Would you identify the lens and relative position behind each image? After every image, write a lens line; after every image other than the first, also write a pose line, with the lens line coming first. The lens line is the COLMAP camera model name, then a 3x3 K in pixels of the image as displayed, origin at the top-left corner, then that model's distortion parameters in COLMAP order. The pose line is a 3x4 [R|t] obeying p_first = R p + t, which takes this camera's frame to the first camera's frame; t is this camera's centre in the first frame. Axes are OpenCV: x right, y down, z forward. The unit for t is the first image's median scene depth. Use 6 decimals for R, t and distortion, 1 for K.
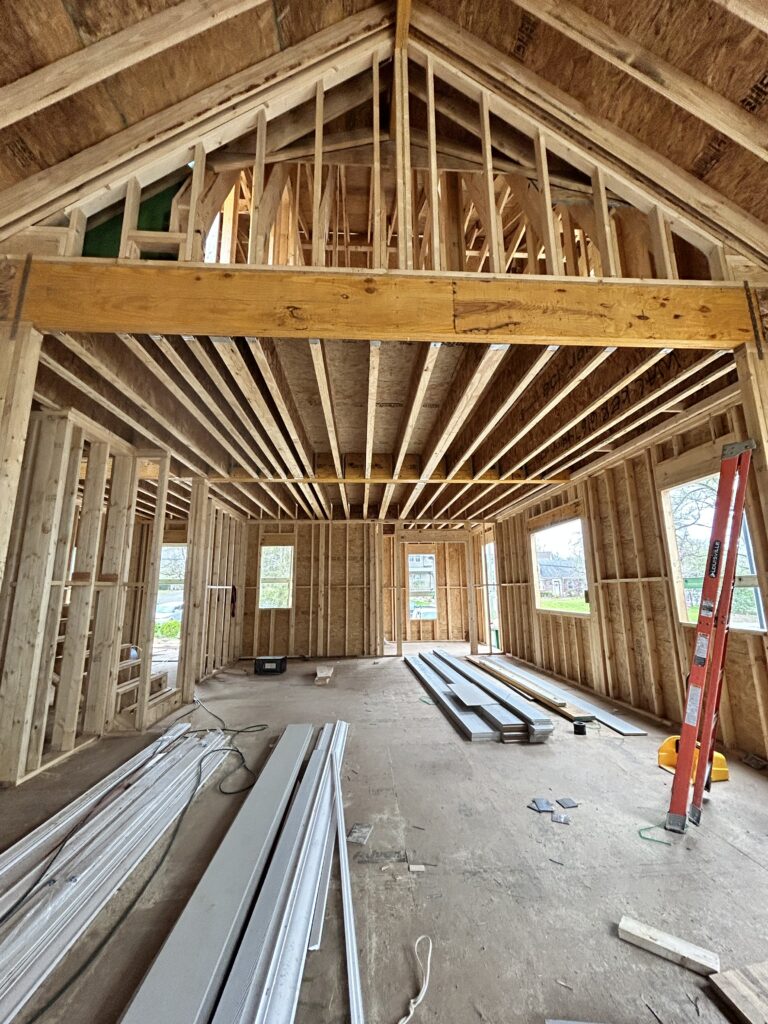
lens RADIAL K [[409.5, 0, 388.7], [0, 409.5, 506.3], [0, 0, 1]] dist [0.001393, -0.000009]
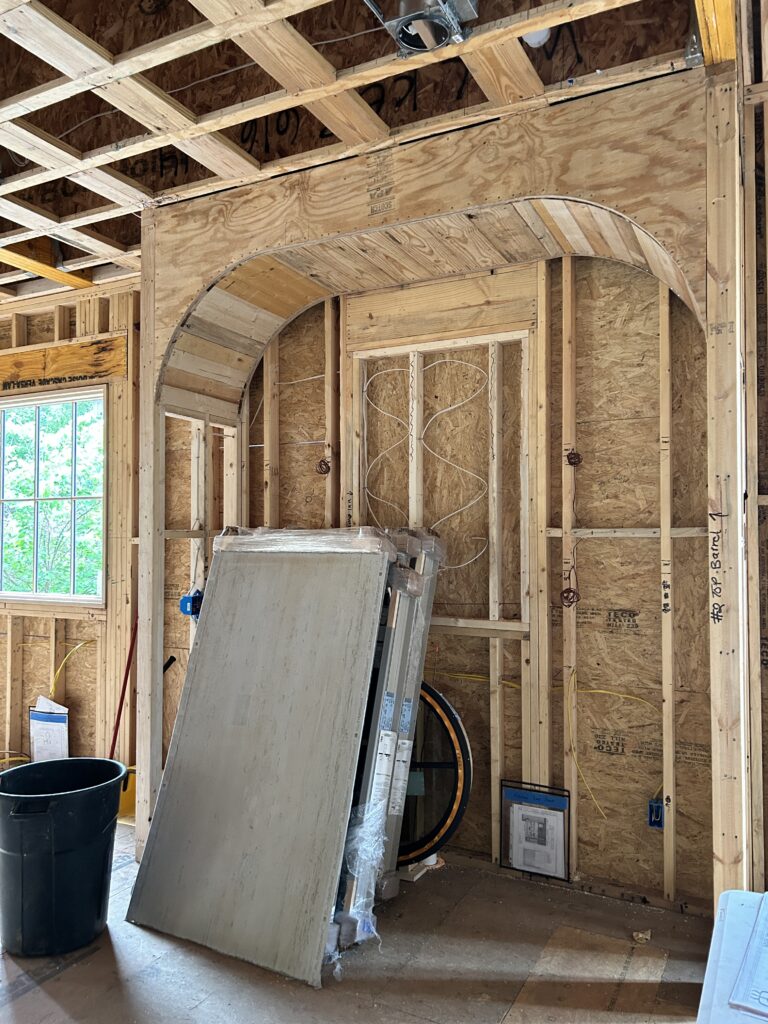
lens RADIAL K [[771.5, 0, 381.7], [0, 771.5, 518.2], [0, 0, 1]] dist [0.048282, -0.049543]
pose [[0.518368, 0.036607, 0.854374, -0.034042], [-0.176237, 0.982210, 0.064842, 0.043267], [-0.836801, -0.184185, 0.515597, 0.228476]]
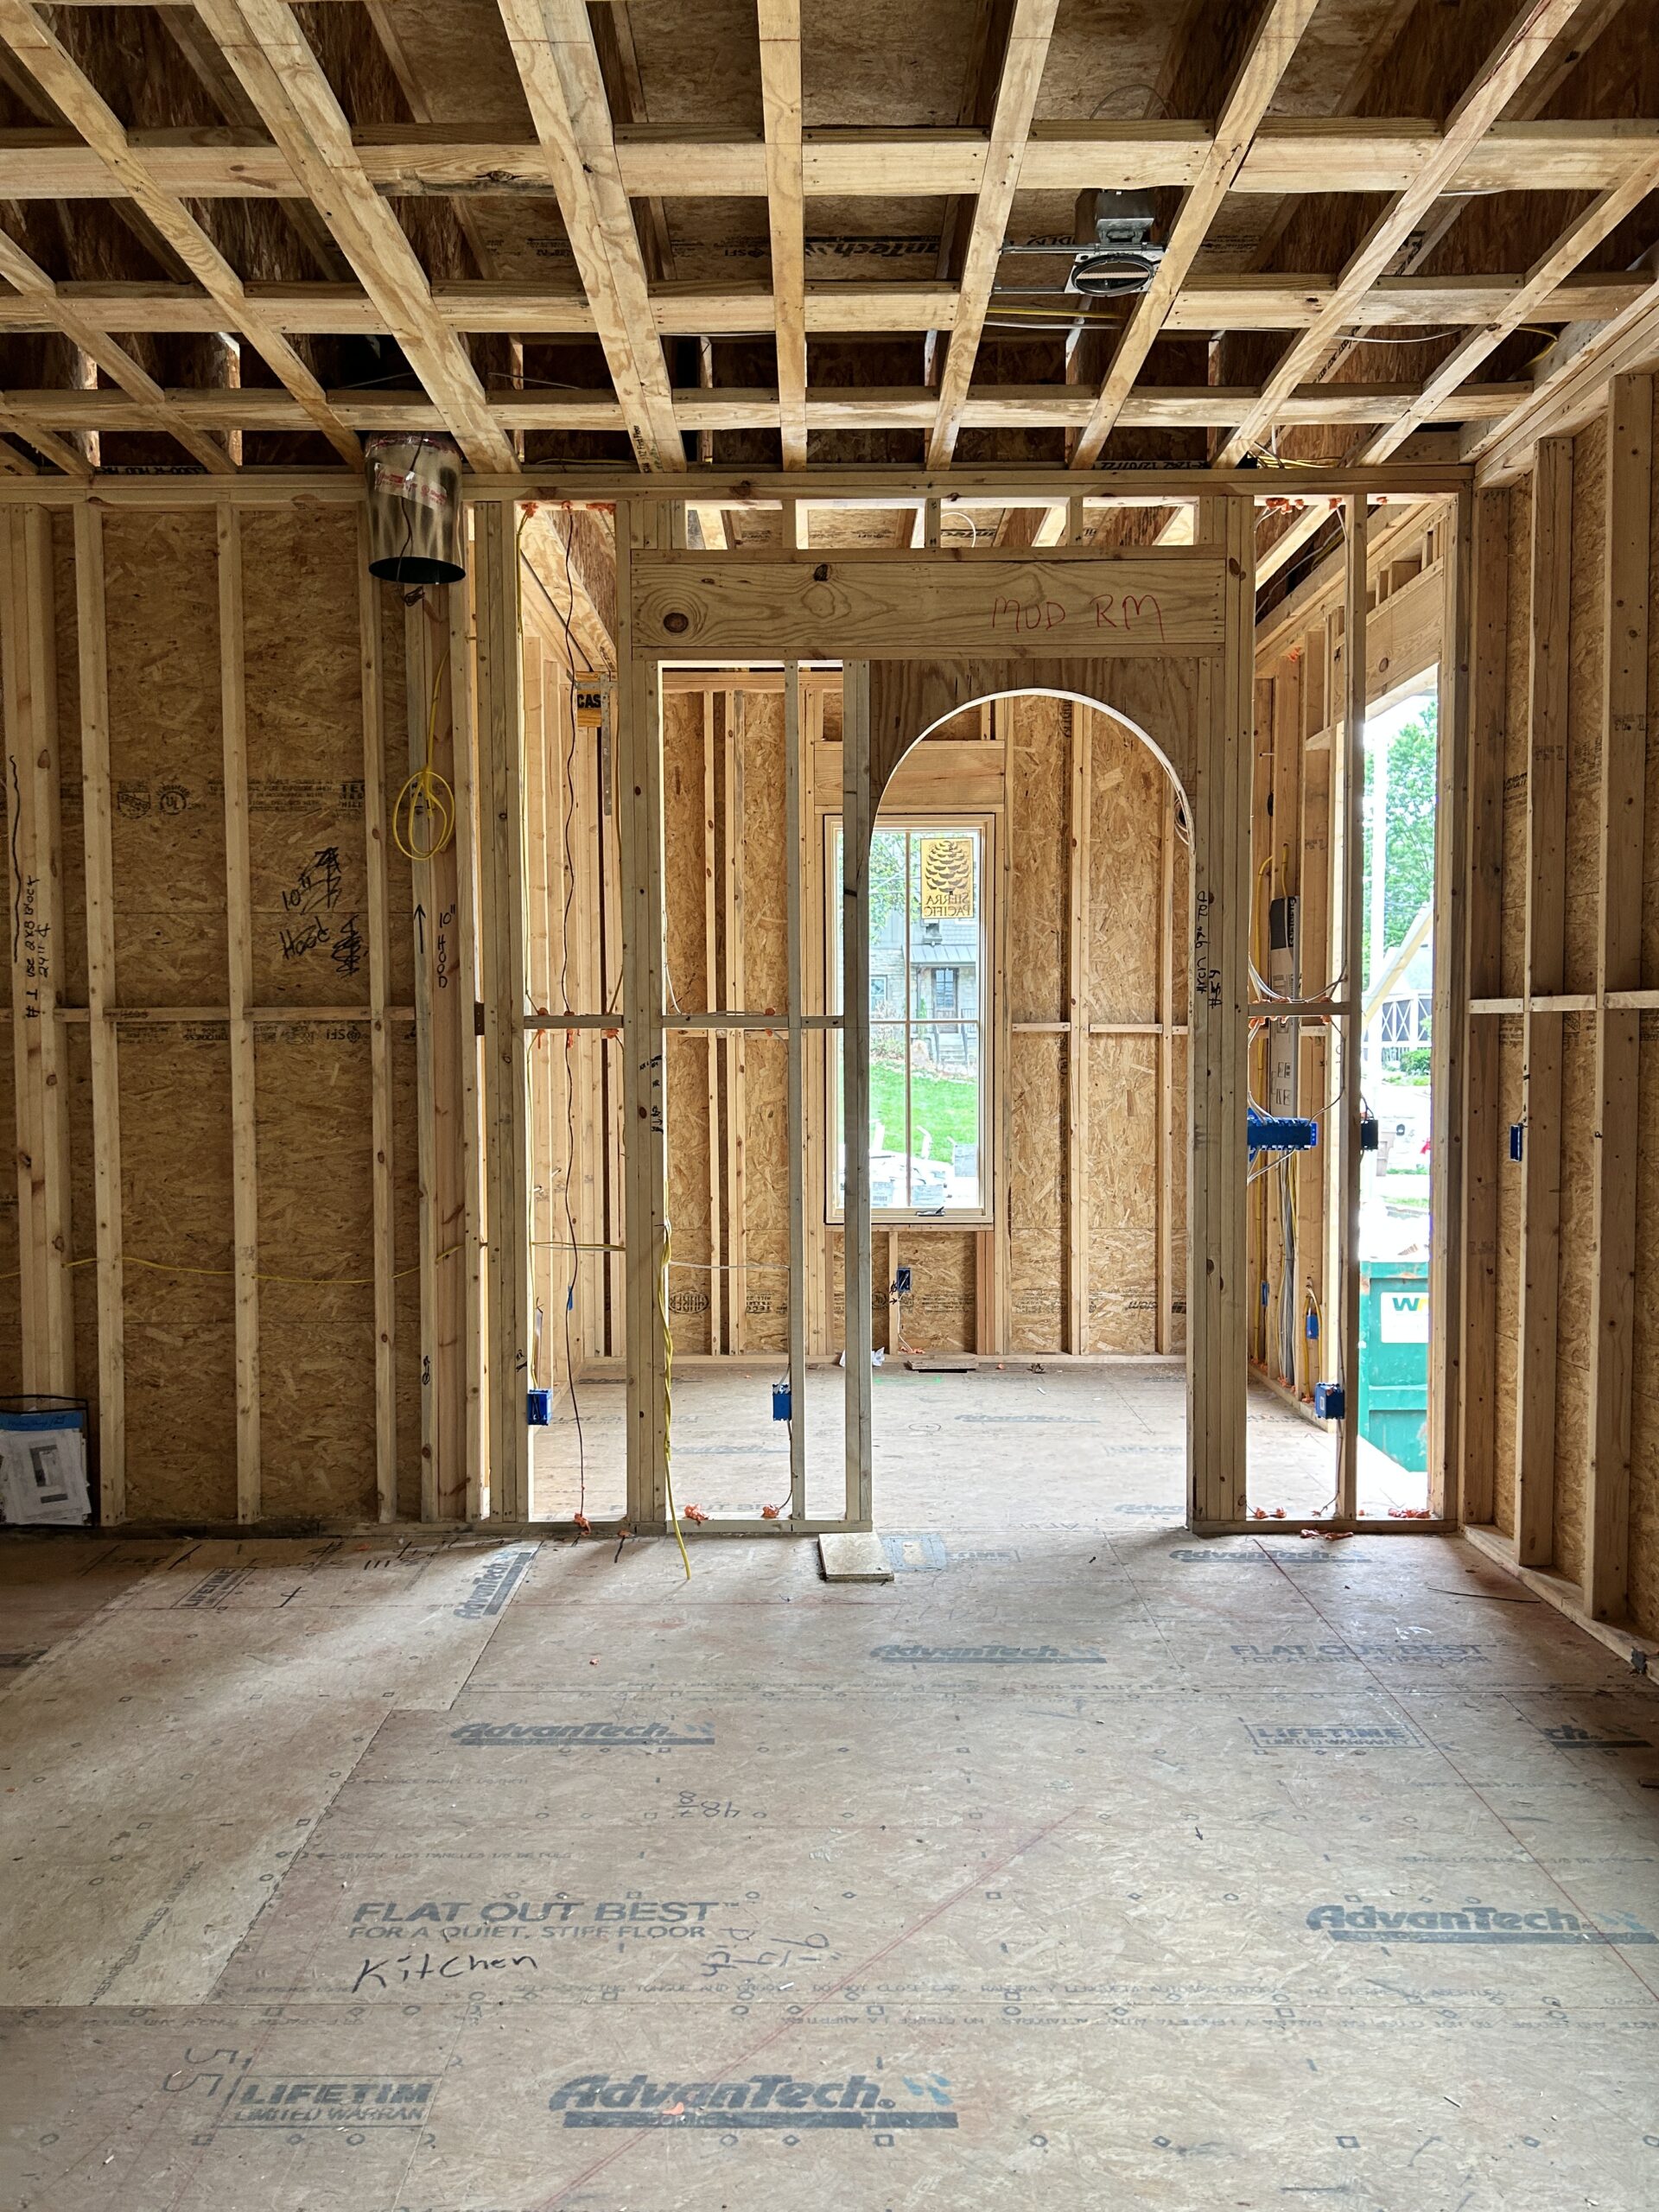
lens RADIAL K [[1666.5, 0, 813.7], [0, 1666.5, 1125.5], [0, 0, 1]] dist [0.048282, -0.049543]
pose [[0.997998, 0.009387, -0.062545, 0.113639], [0.006525, 0.968366, 0.249450, 0.102574], [0.062908, -0.249359, 0.966366, 0.507599]]
